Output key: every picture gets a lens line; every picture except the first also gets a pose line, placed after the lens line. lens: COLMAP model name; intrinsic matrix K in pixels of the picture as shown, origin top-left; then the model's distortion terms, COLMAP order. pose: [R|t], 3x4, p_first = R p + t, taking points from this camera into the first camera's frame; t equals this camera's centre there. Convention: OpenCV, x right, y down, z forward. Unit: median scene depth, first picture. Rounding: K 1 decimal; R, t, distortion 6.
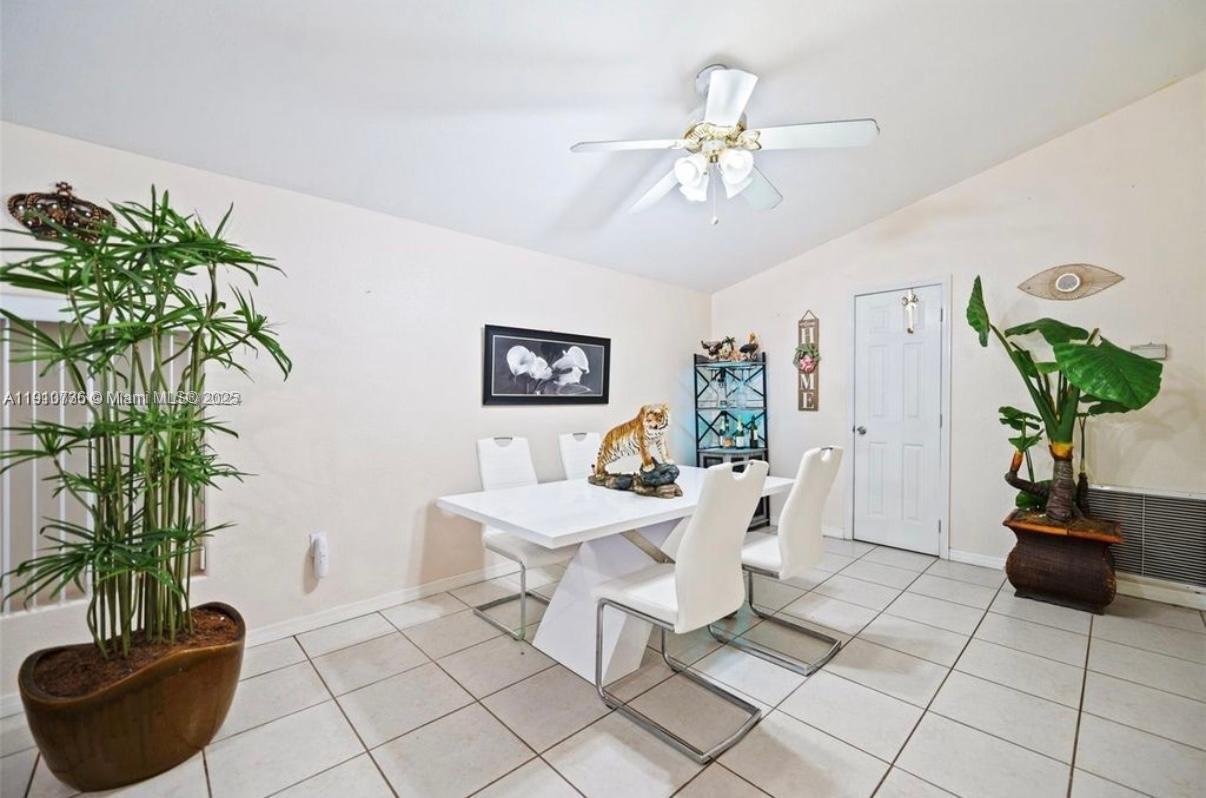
lens RADIAL K [[491.2, 0, 610.9], [0, 491.2, 399.9], [0, 0, 1]] dist [0.001086, -0.000015]
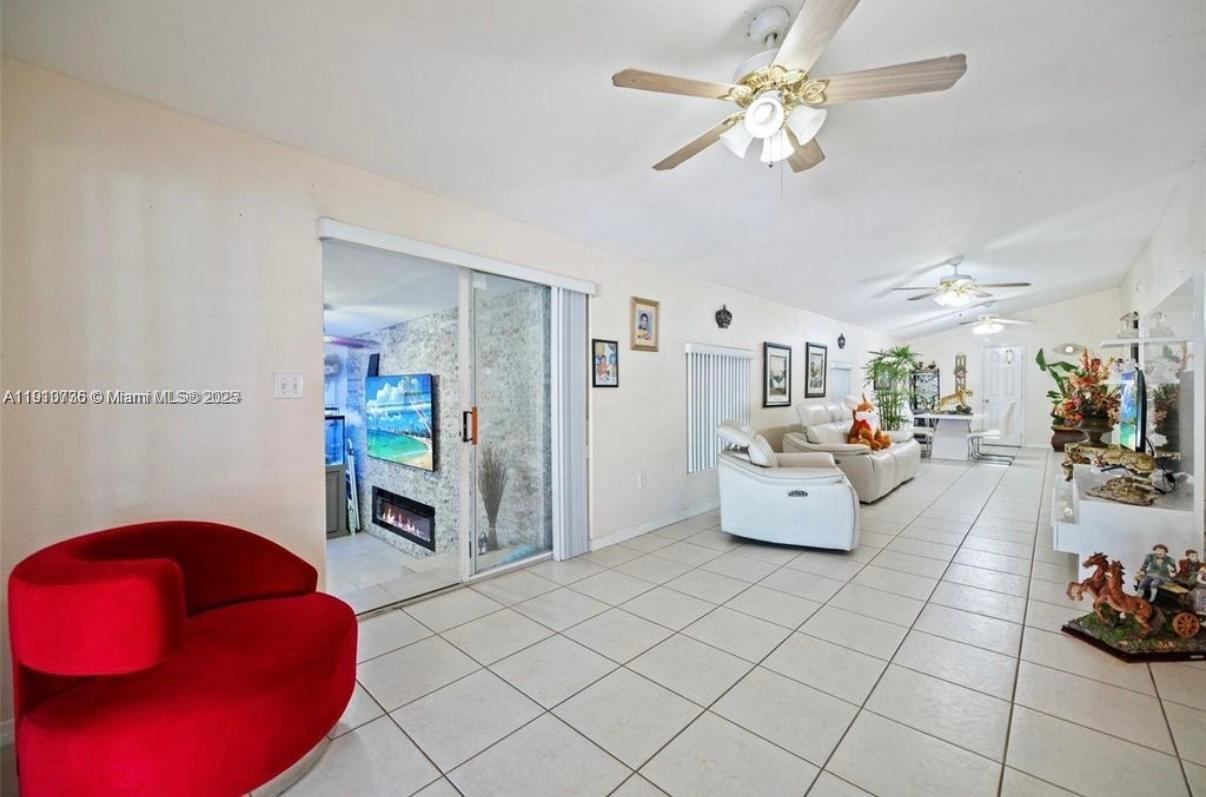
lens RADIAL K [[491.2, 0, 594.9], [0, 491.2, 397.3], [0, 0, 1]] dist [0.001086, -0.000015]
pose [[0.998225, 0.001107, 0.059543, -2.149494], [-0.002212, 0.999827, 0.018492, 0.003039], [-0.059512, -0.018591, 0.998054, -1.834036]]
